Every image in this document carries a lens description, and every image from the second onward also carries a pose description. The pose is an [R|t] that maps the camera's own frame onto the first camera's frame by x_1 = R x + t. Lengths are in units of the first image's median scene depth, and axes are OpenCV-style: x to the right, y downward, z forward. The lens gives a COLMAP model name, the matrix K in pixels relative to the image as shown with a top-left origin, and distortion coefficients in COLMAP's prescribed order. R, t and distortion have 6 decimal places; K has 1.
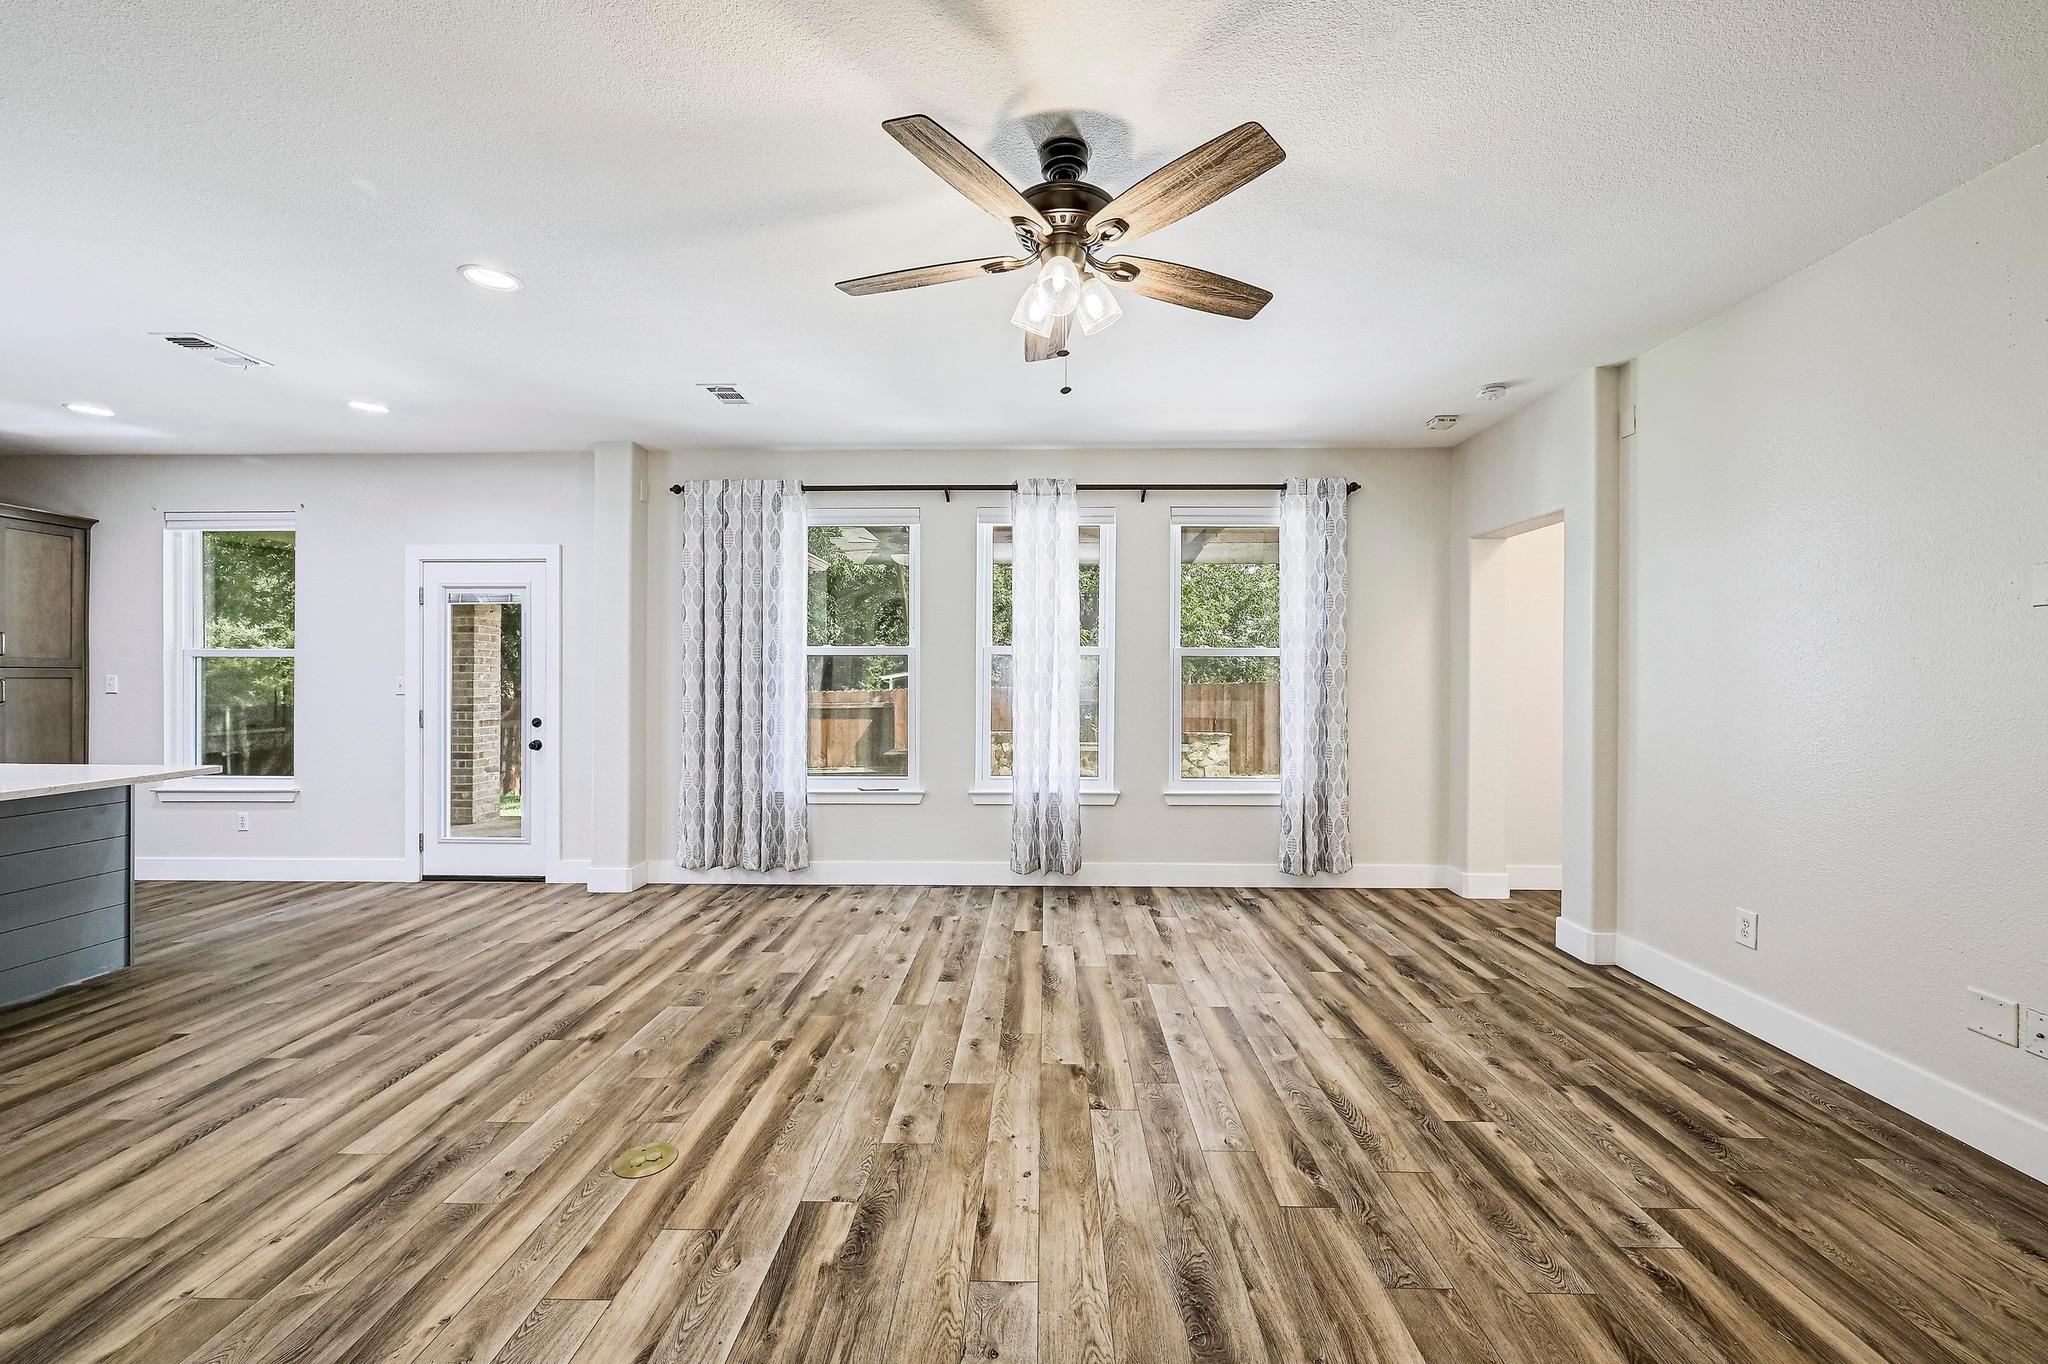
lens RADIAL K [[816.1, 0, 1033.1], [0, 816.1, 683.6], [0, 0, 1]] dist [-0.002799, 0.000267]
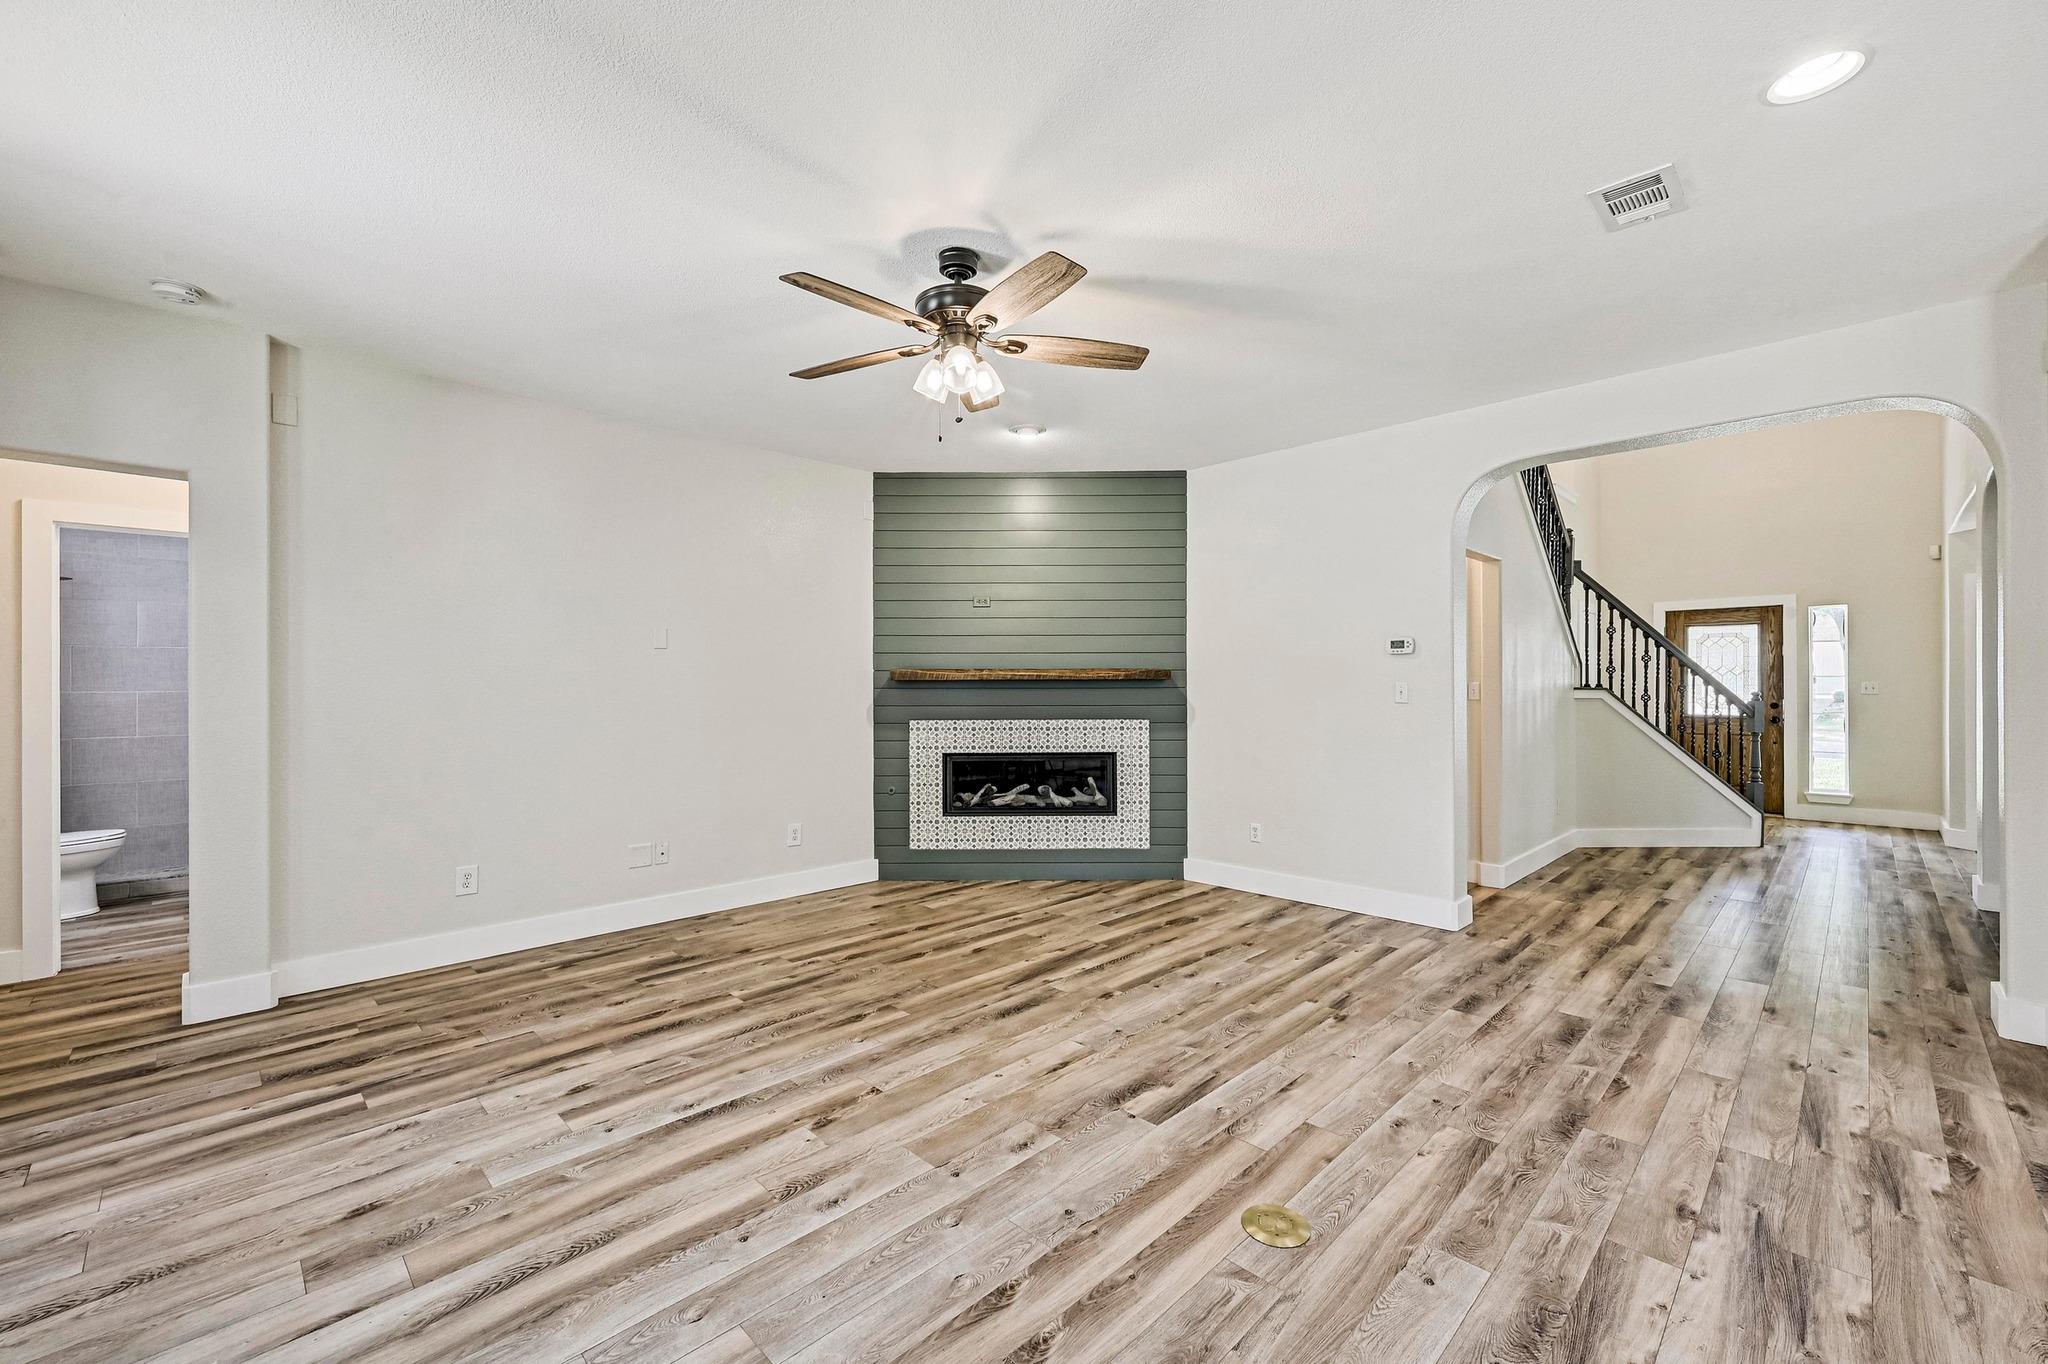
lens RADIAL K [[826.1, 0, 1033.6], [0, 826.1, 677.5], [0, 0, 1]] dist [-0.000414, 0.000103]
pose [[-0.718990, 0.003564, 0.695011, -0.592332], [0.006027, 0.999981, 0.001107, -0.010853], [-0.694994, 0.004985, -0.718998, 1.184718]]
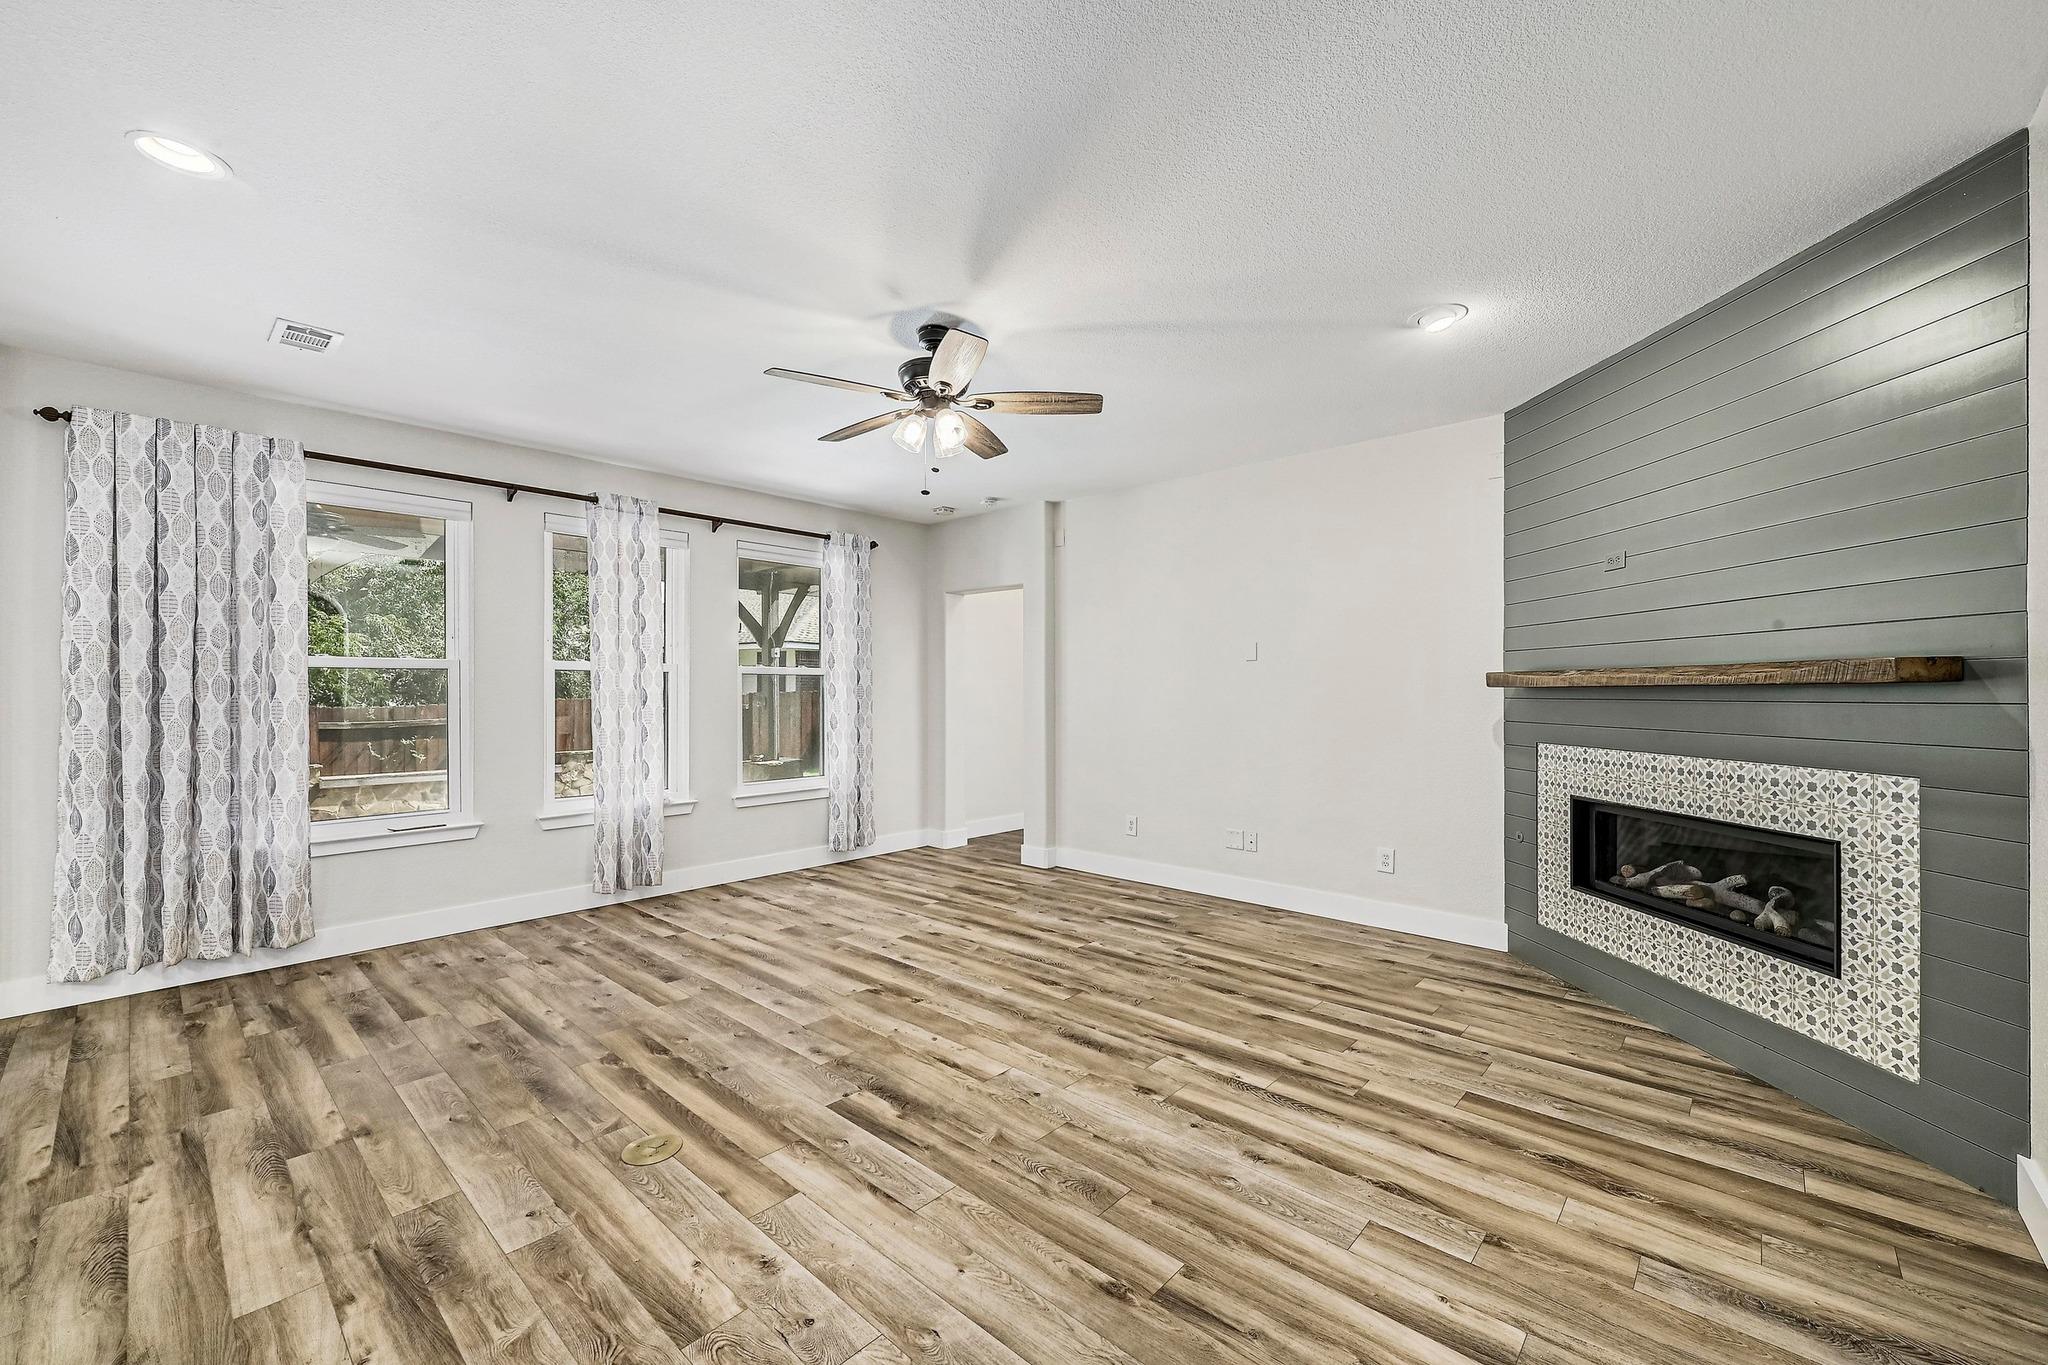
lens RADIAL K [[816.1, 0, 1033.1], [0, 816.1, 684.1], [0, 0, 1]] dist [-0.002799, 0.000267]
pose [[0.655124, 0.002323, 0.755518, -0.618033], [0.010370, 0.999873, -0.012067, -0.002656], [-0.755450, 0.015740, 0.655017, -0.052813]]
